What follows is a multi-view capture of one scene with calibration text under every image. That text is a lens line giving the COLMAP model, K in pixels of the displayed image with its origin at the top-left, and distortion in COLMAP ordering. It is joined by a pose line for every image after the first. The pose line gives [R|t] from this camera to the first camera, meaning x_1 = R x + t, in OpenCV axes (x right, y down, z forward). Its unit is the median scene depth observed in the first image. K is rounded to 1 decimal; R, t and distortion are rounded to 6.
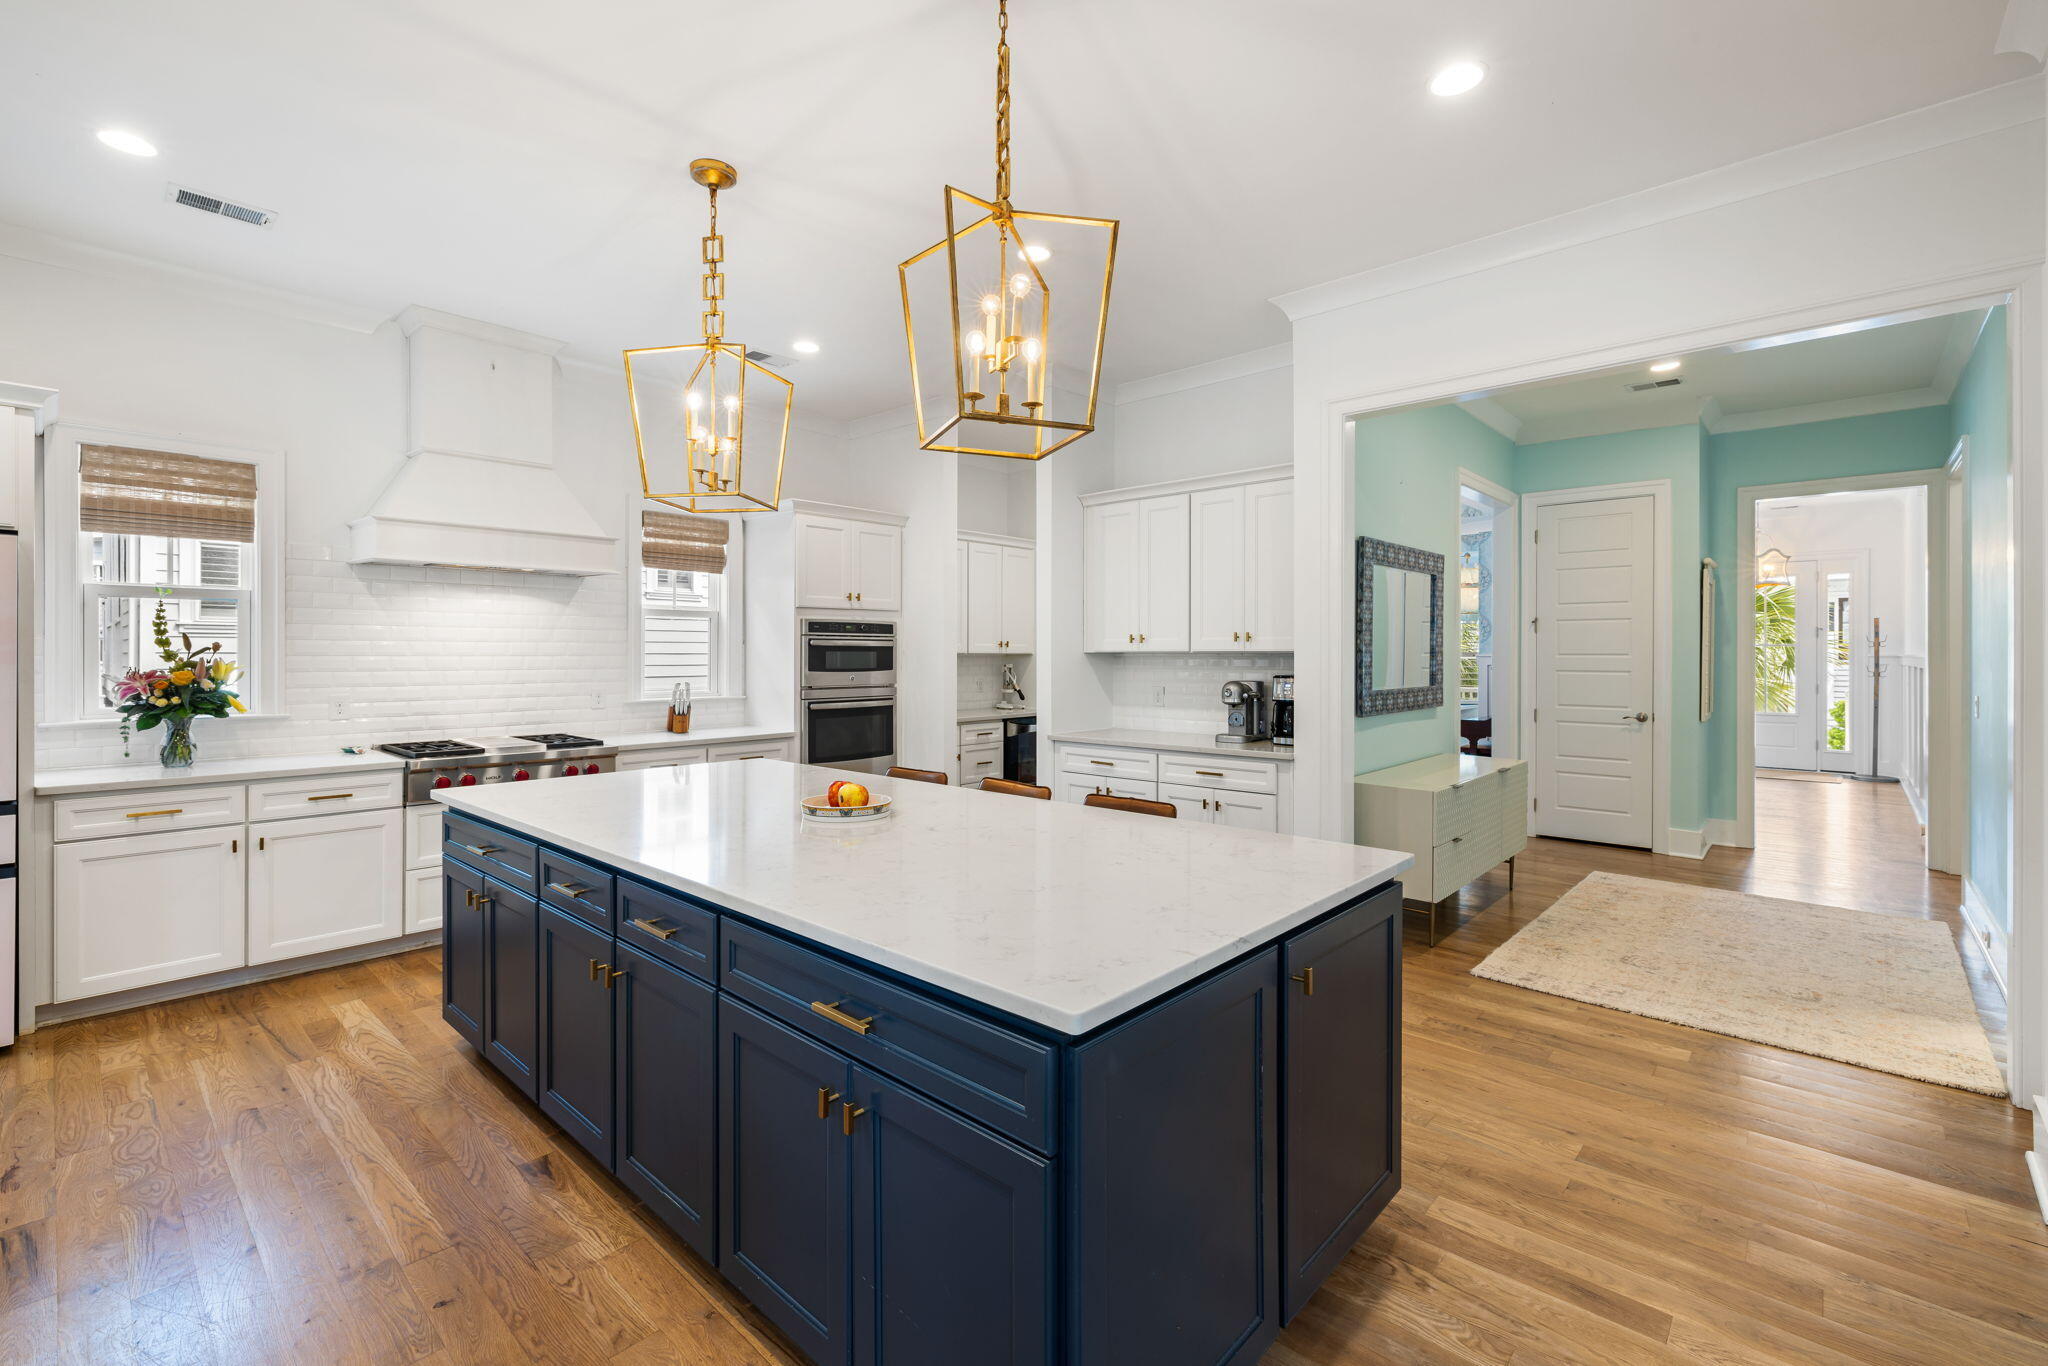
lens RADIAL K [[900.5, 0, 1014.6], [0, 900.5, 653.6], [0, 0, 1]] dist [0.001743, 0.000138]
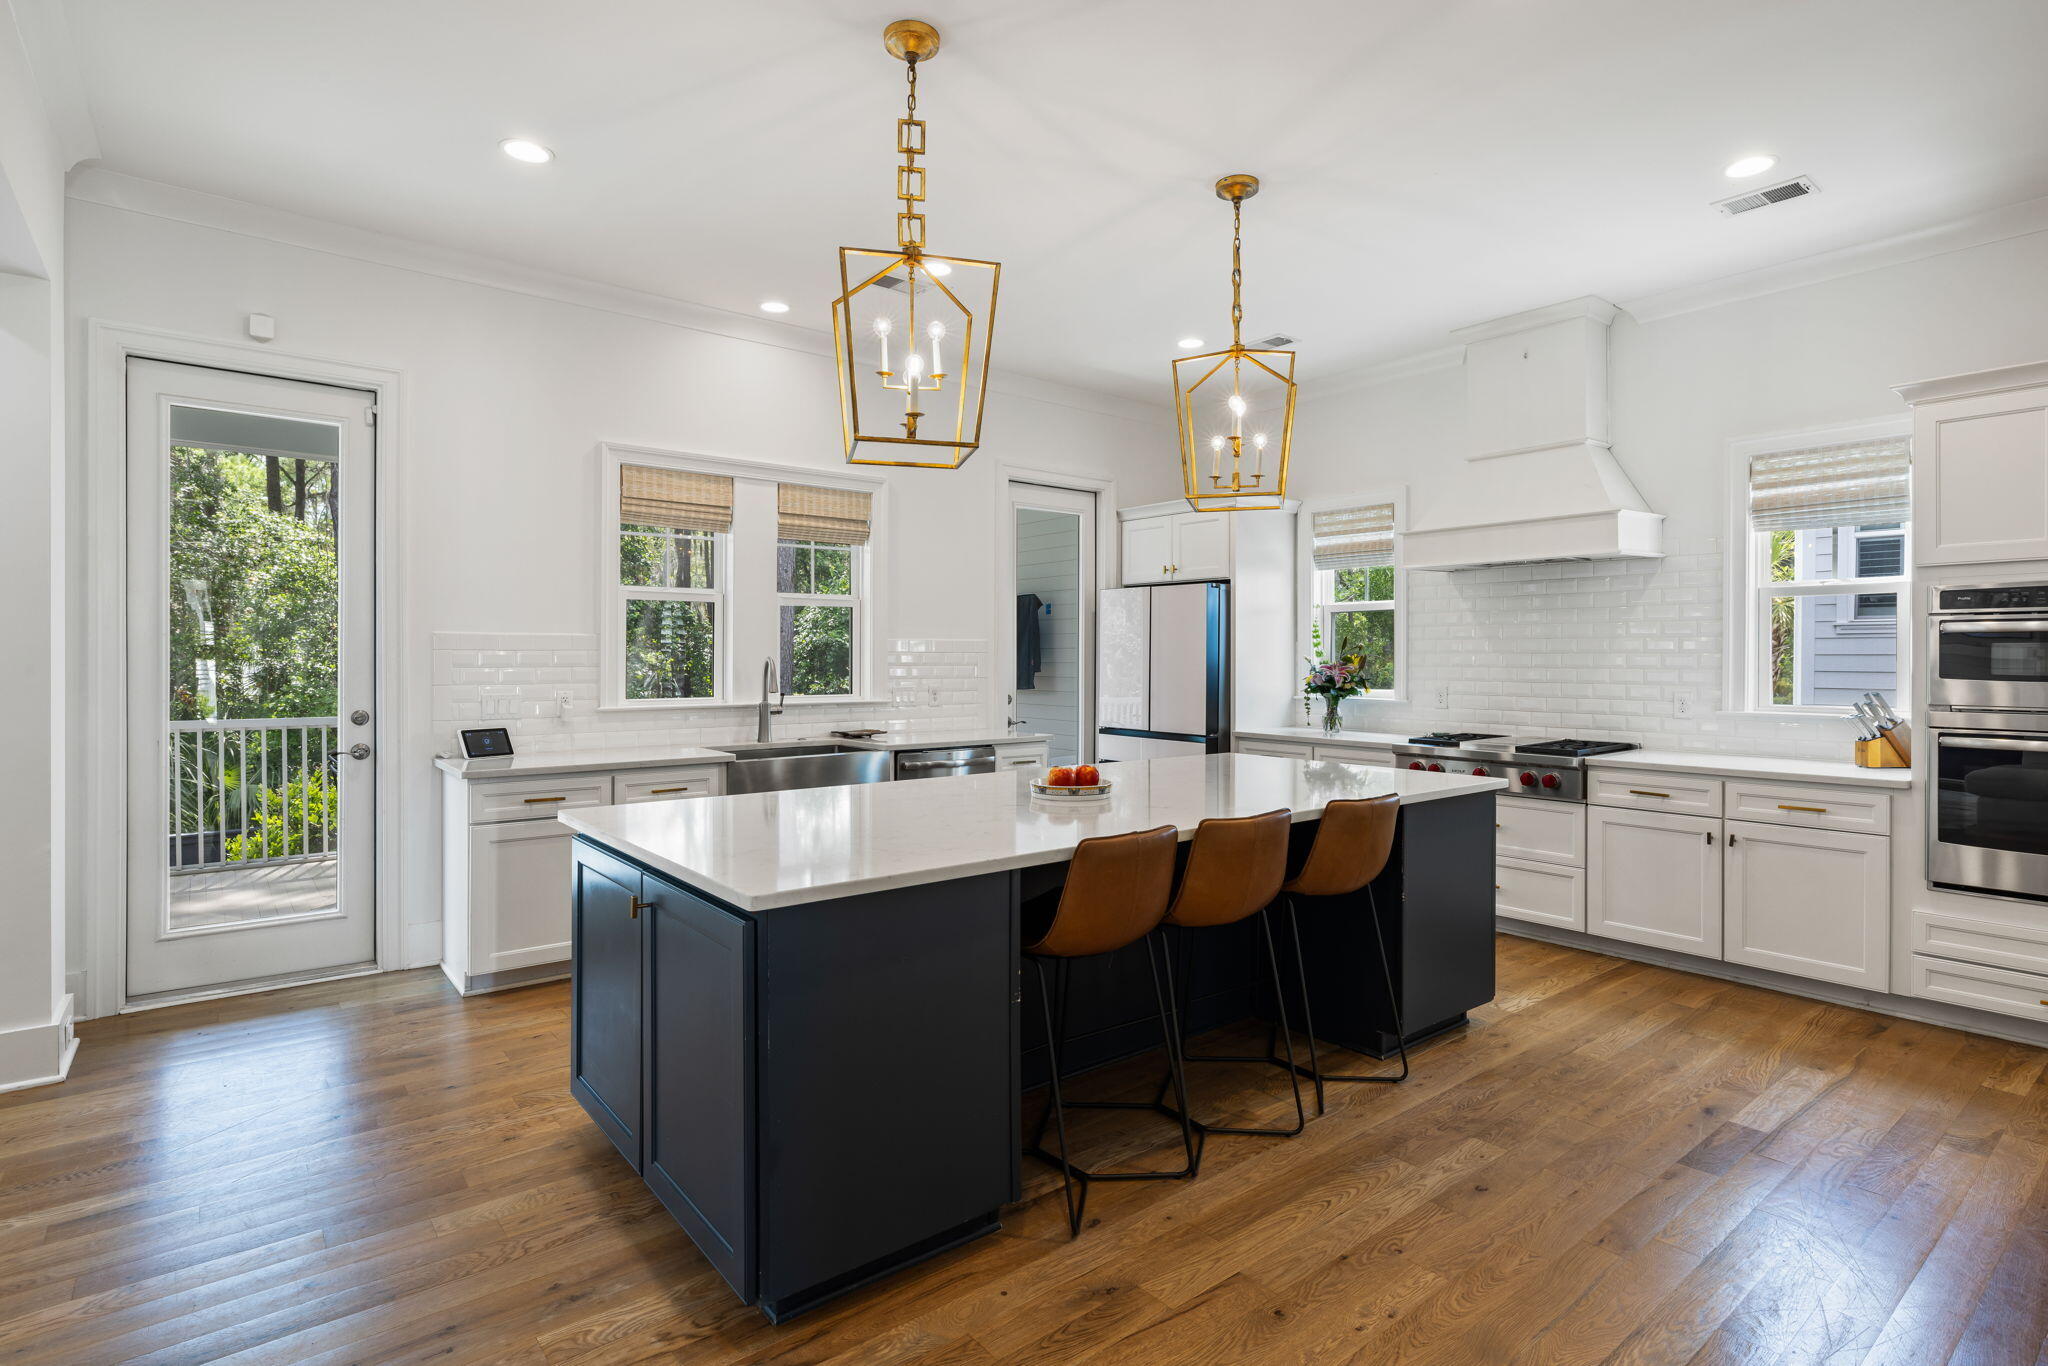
lens RADIAL K [[1017.9, 0, 1046.1], [0, 1017.9, 670.0], [0, 0, 1]] dist [0.006956, 0.000563]
pose [[-0.136751, 0.016897, -0.990461, 0.644978], [0.003651, 0.999856, 0.016553, 0.001582], [0.990599, -0.001352, -0.136793, 0.694212]]
